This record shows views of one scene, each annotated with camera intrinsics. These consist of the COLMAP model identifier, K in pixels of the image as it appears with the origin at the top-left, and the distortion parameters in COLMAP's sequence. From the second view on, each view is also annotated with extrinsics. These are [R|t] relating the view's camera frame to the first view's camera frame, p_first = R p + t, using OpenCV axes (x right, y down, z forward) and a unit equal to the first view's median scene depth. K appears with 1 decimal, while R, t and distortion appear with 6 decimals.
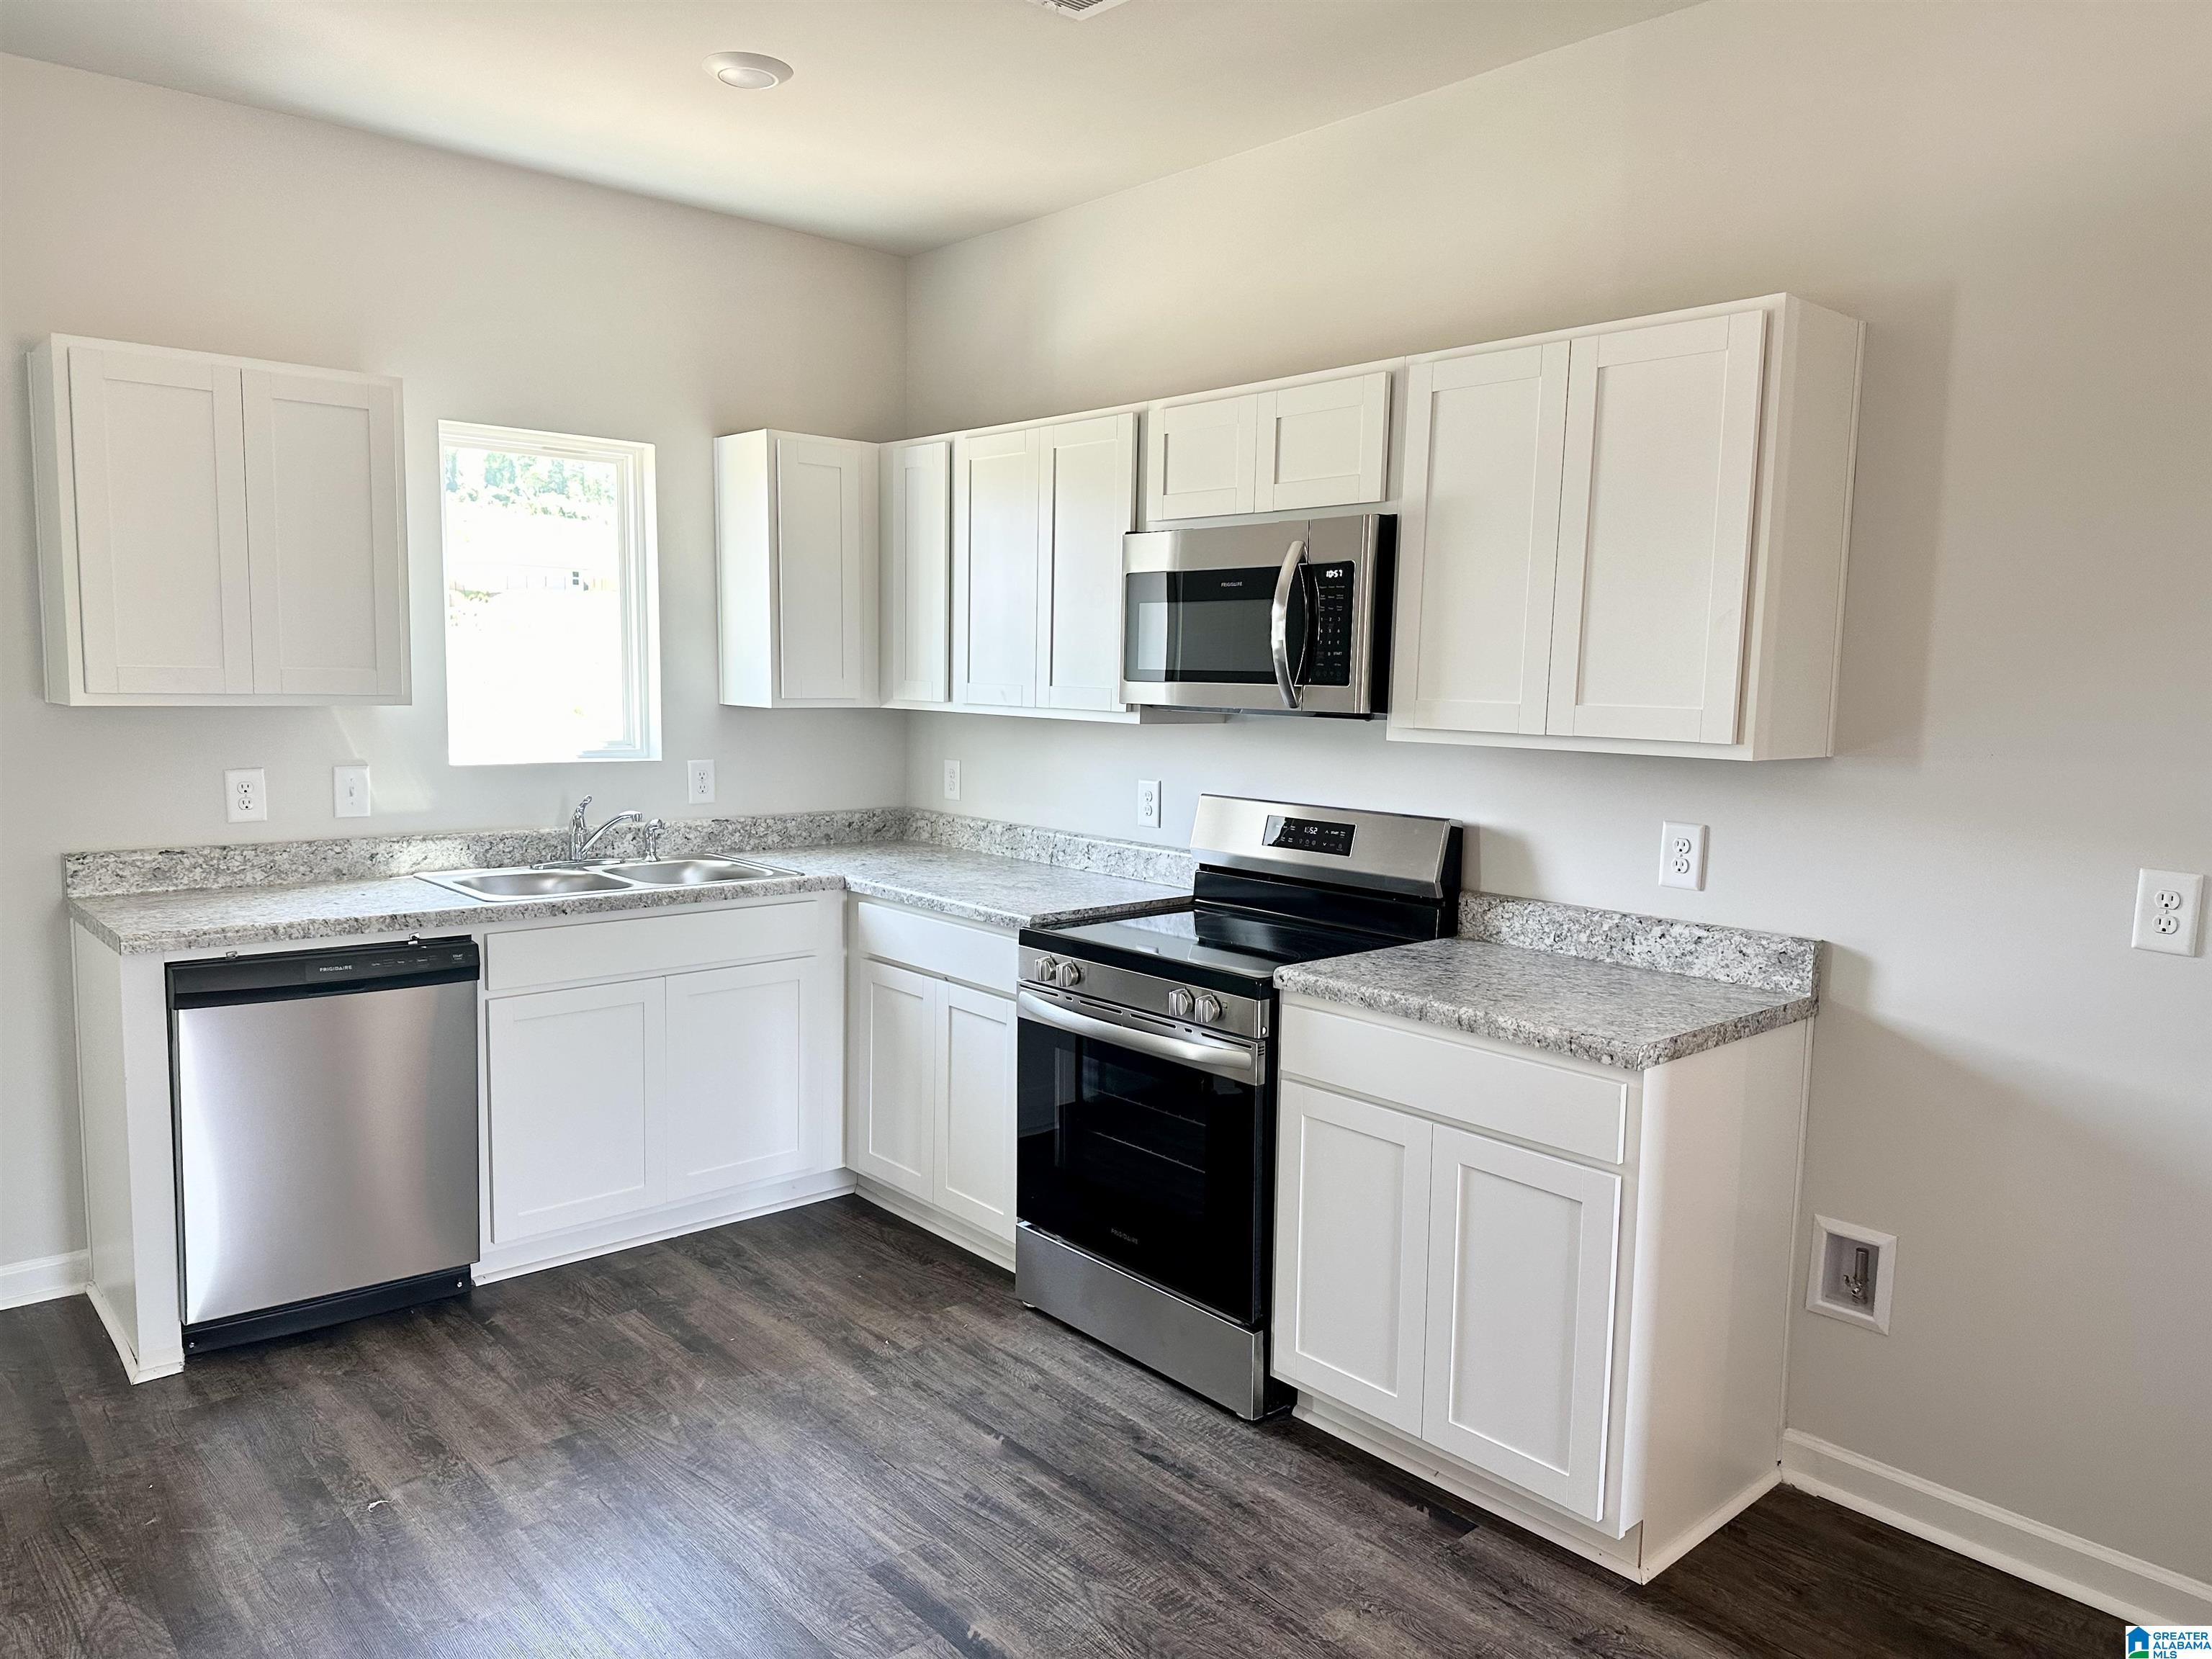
lens RADIAL K [[1563.1, 0, 1106.0], [0, 1563.1, 829.5], [0, 0, 1]] dist [0.115933, -0.239194]
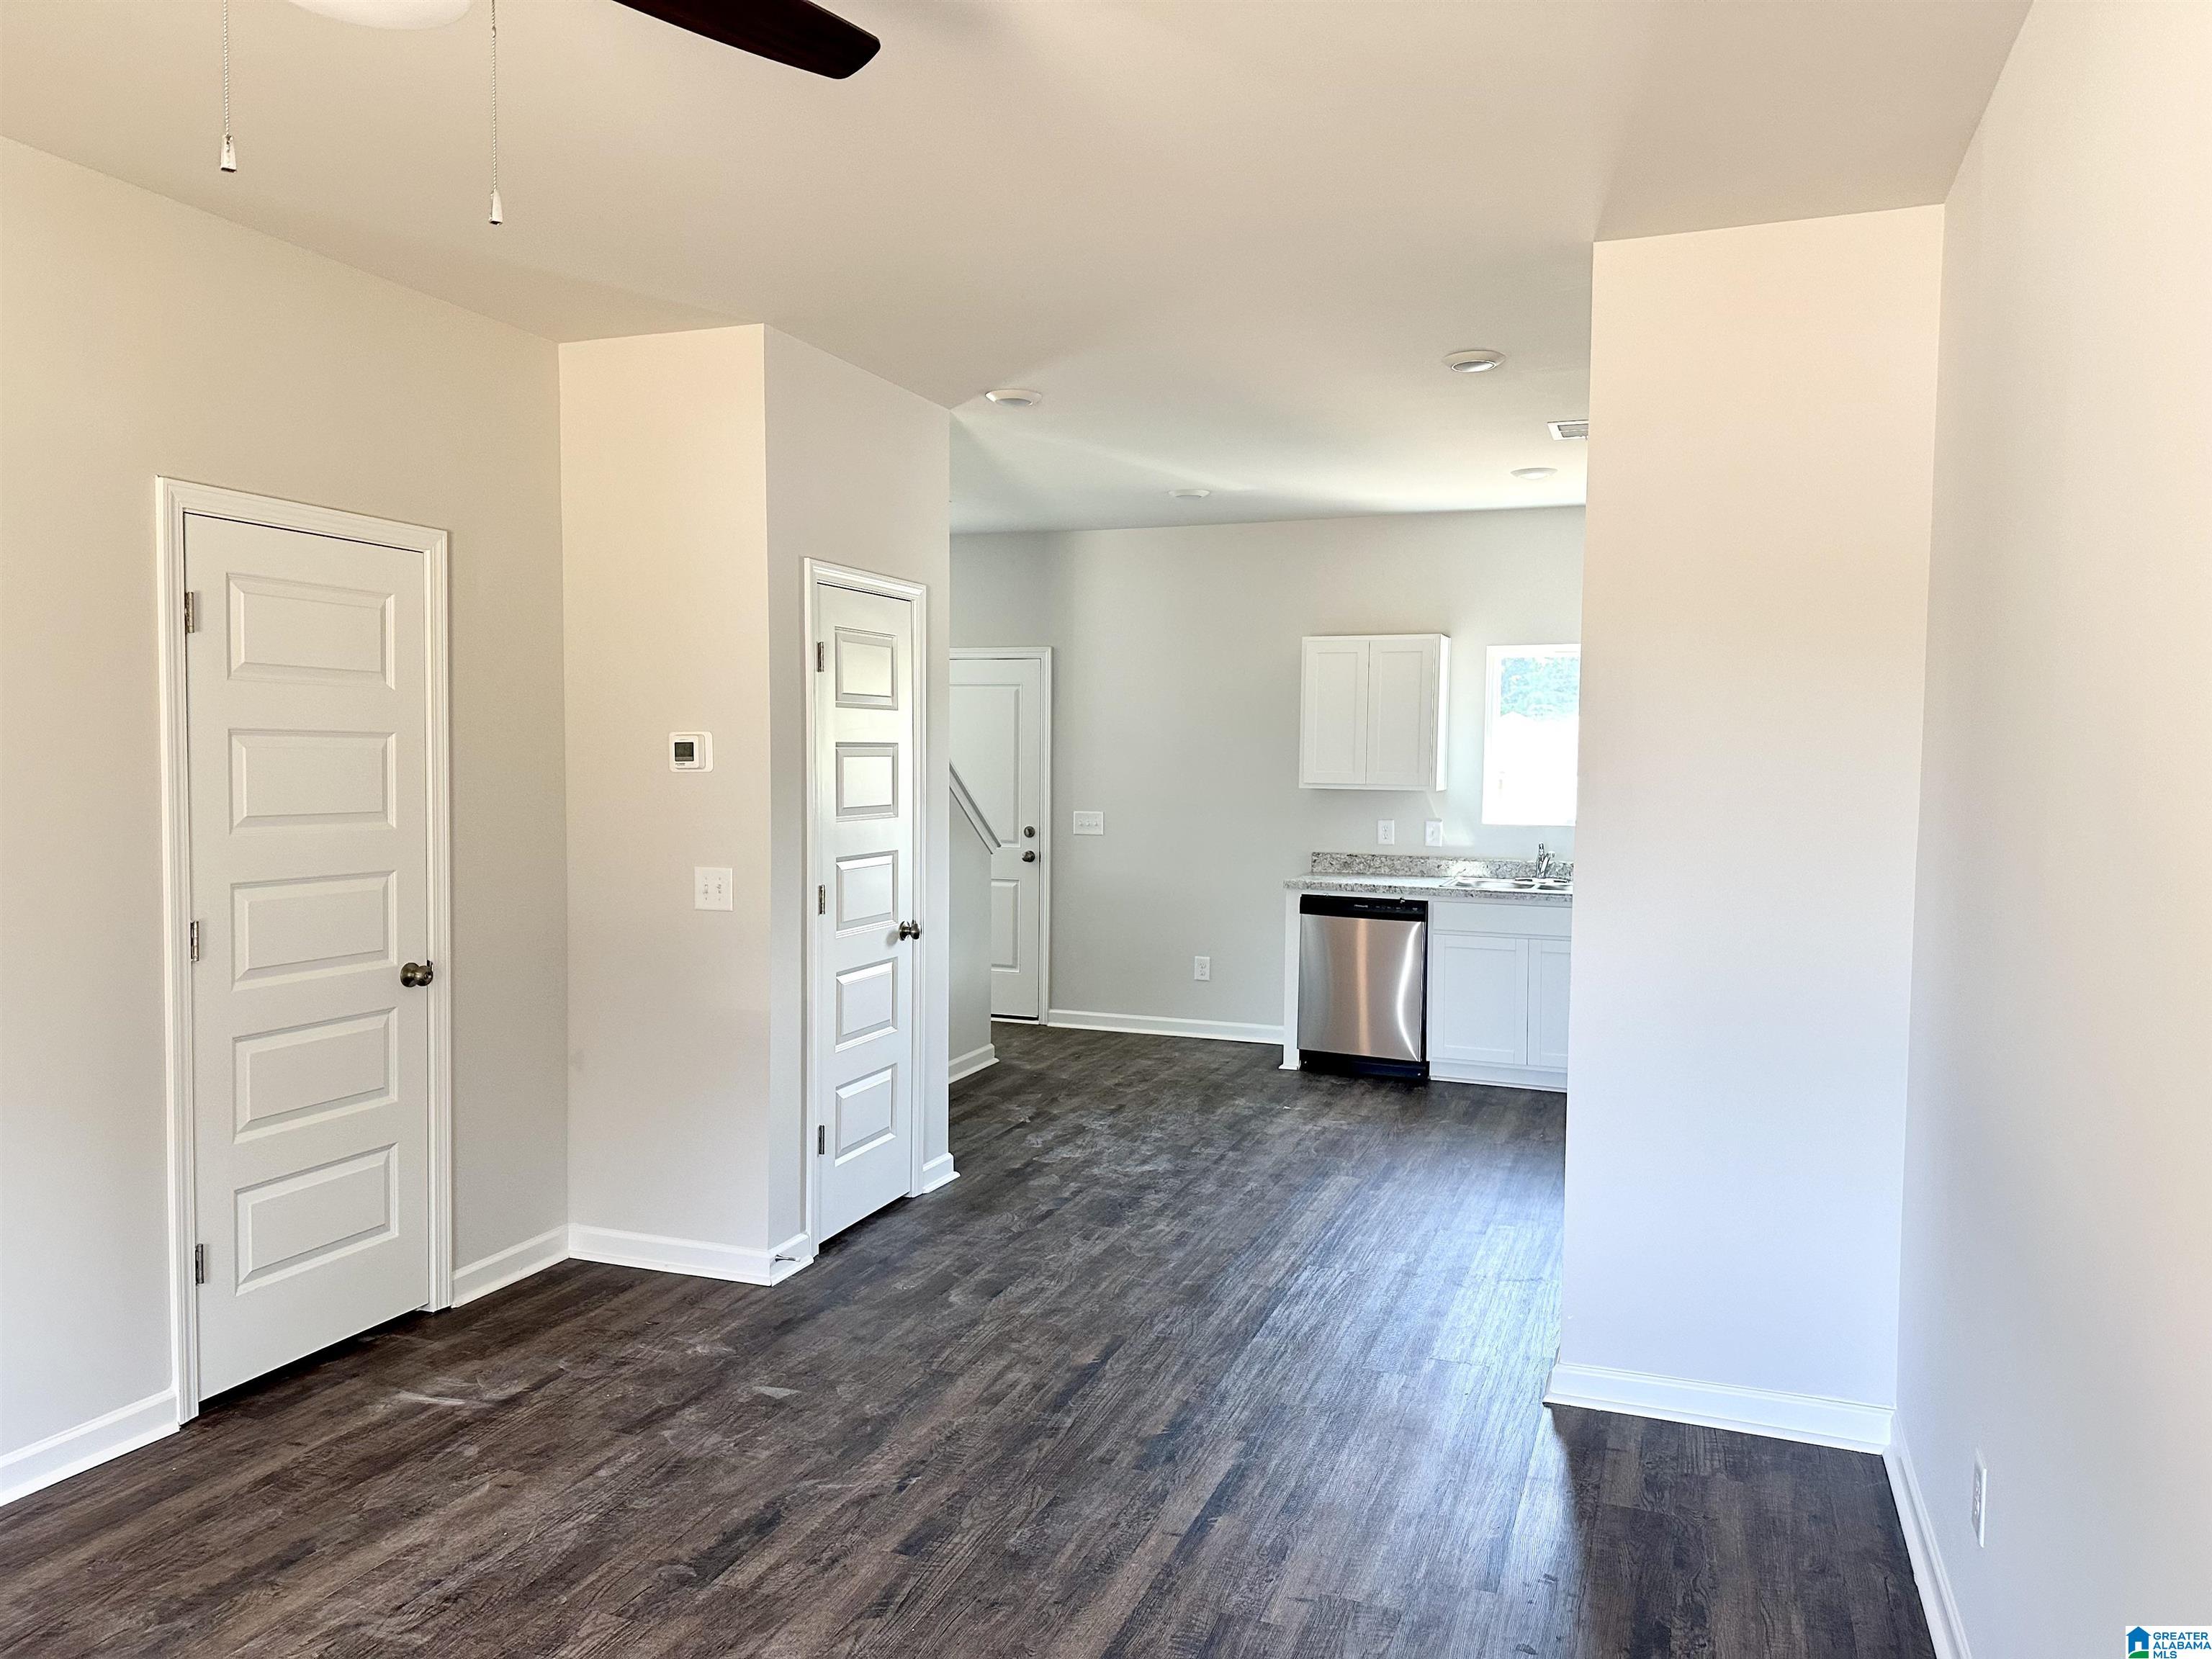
lens RADIAL K [[1553.7, 0, 1106.0], [0, 1553.7, 829.5], [0, 0, 1]] dist [0.053710, -0.078815]
pose [[0.466791, 0.036033, -0.883633, 1.230594], [-0.093014, 0.995628, -0.008535, 0.029963], [0.879463, 0.086174, 0.468102, -0.345777]]
